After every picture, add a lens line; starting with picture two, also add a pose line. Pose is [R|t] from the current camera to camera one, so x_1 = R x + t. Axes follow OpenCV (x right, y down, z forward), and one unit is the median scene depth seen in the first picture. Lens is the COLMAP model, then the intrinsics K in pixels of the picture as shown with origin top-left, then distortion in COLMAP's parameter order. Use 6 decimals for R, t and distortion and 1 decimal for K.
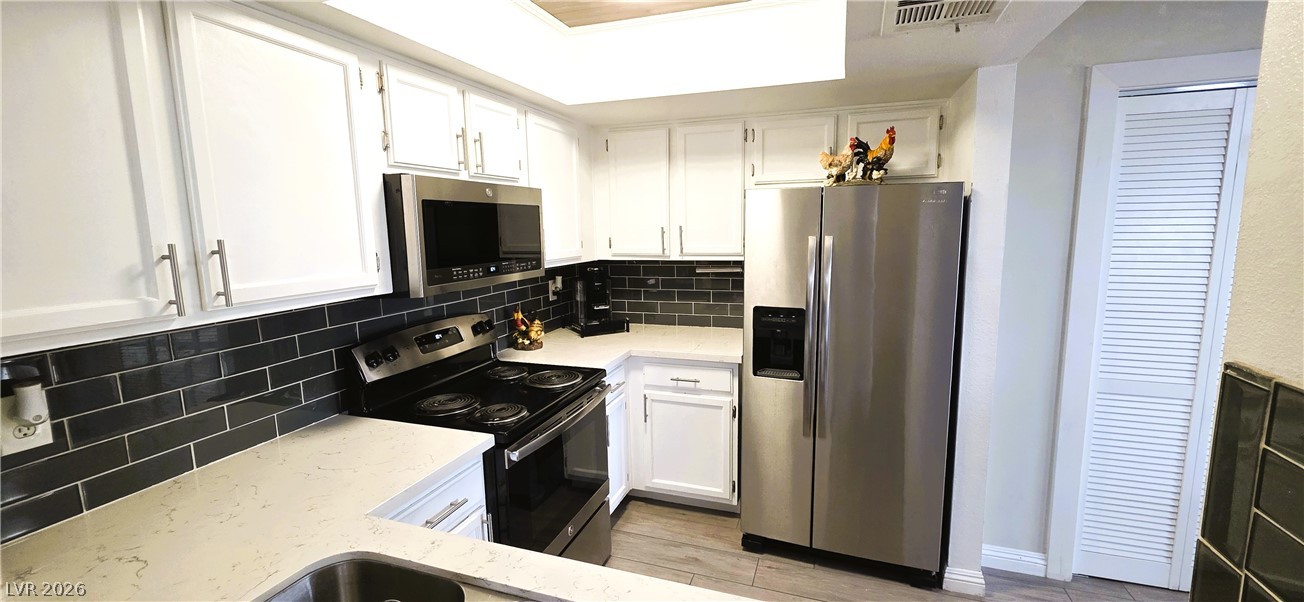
lens RADIAL K [[524.3, 0, 661.0], [0, 524.3, 293.4], [0, 0, 1]] dist [0.002451, -0.002503]
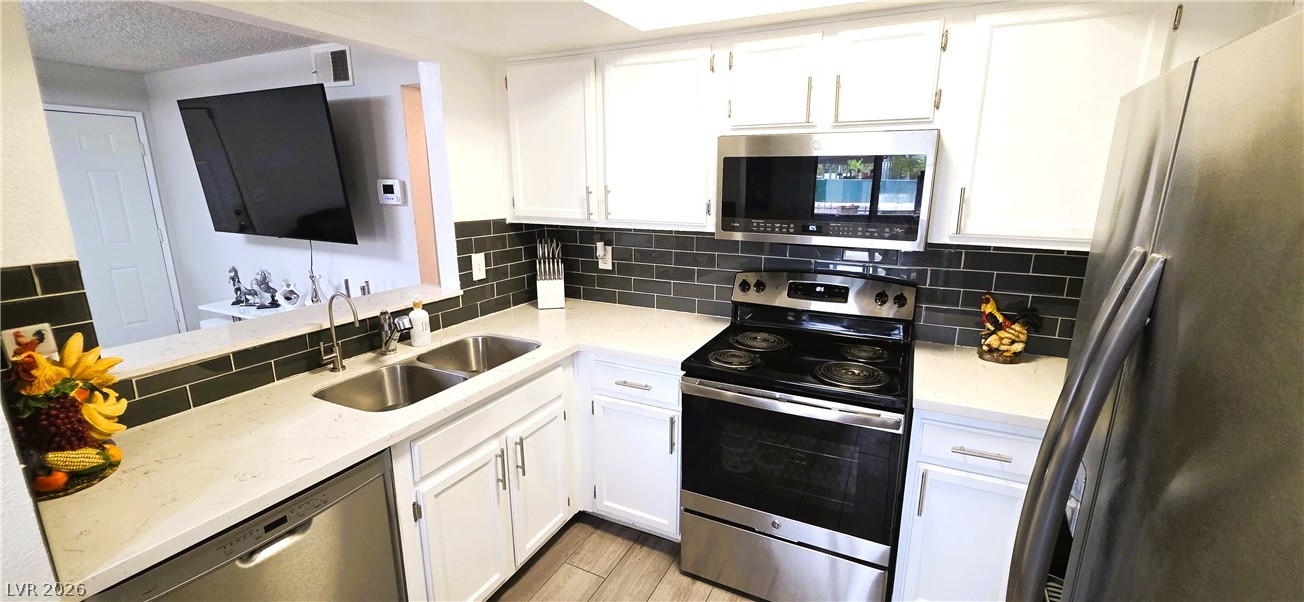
lens RADIAL K [[524.3, 0, 663.8], [0, 524.3, 298.5], [0, 0, 1]] dist [0.002451, -0.002503]
pose [[-0.125083, 0.241356, -0.962342, 0.608035], [-0.128601, 0.957833, 0.256940, -0.124631], [0.983776, 0.155897, -0.088770, 0.795312]]
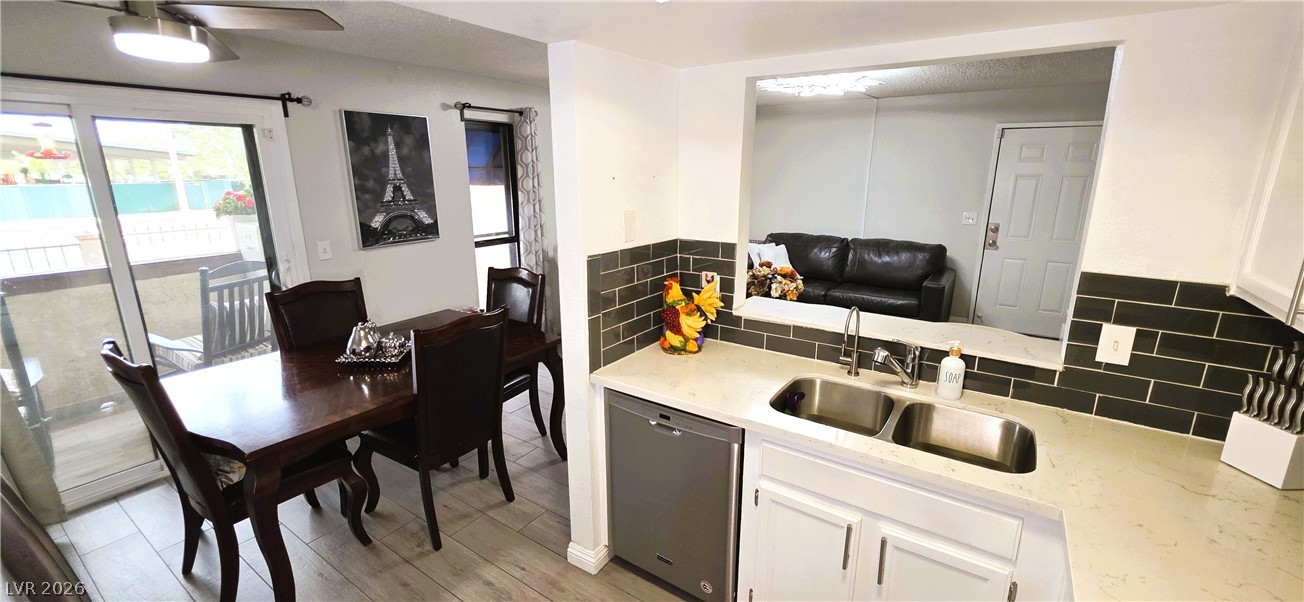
lens RADIAL K [[524.3, 0, 652.7], [0, 524.3, 296.3], [0, 0, 1]] dist [0.002451, -0.002503]
pose [[-0.965092, -0.047827, 0.257509, -0.014405], [0.048349, 0.933756, 0.354629, -0.210928], [-0.257411, 0.354699, -0.898848, 1.113820]]
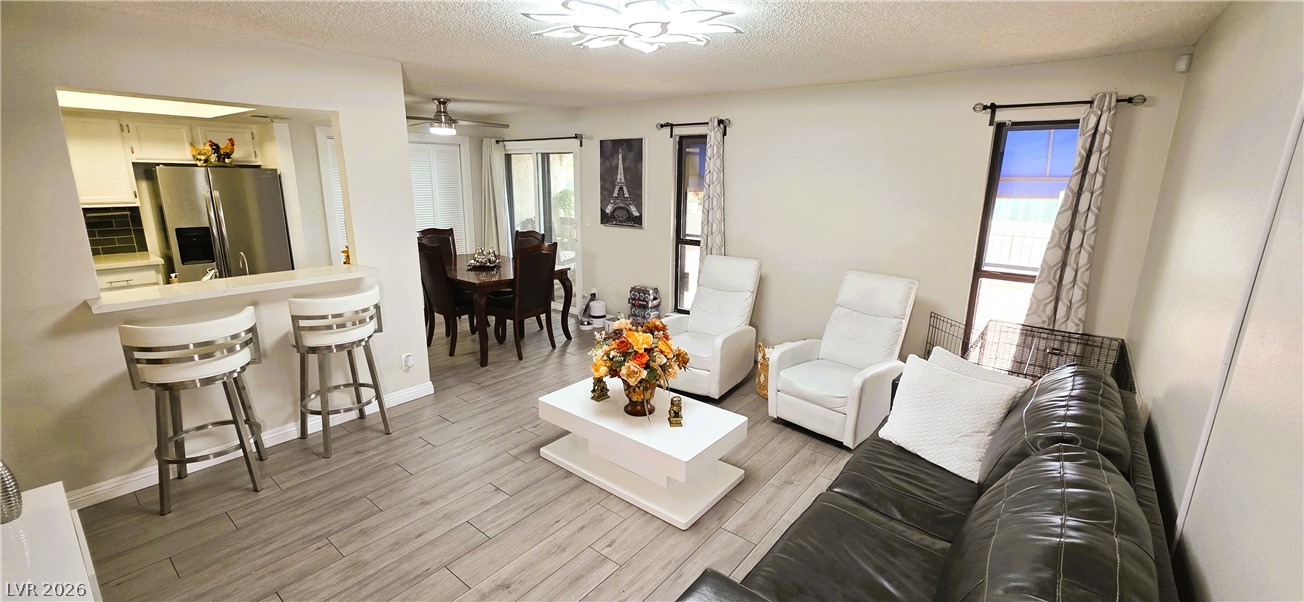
lens RADIAL K [[524.3, 0, 658.5], [0, 524.3, 294.9], [0, 0, 1]] dist [0.002451, -0.002503]
pose [[0.333007, -0.191689, 0.923234, -1.135037], [0.101743, 0.980706, 0.166923, 0.132334], [-0.937419, 0.038346, 0.346085, -1.414050]]
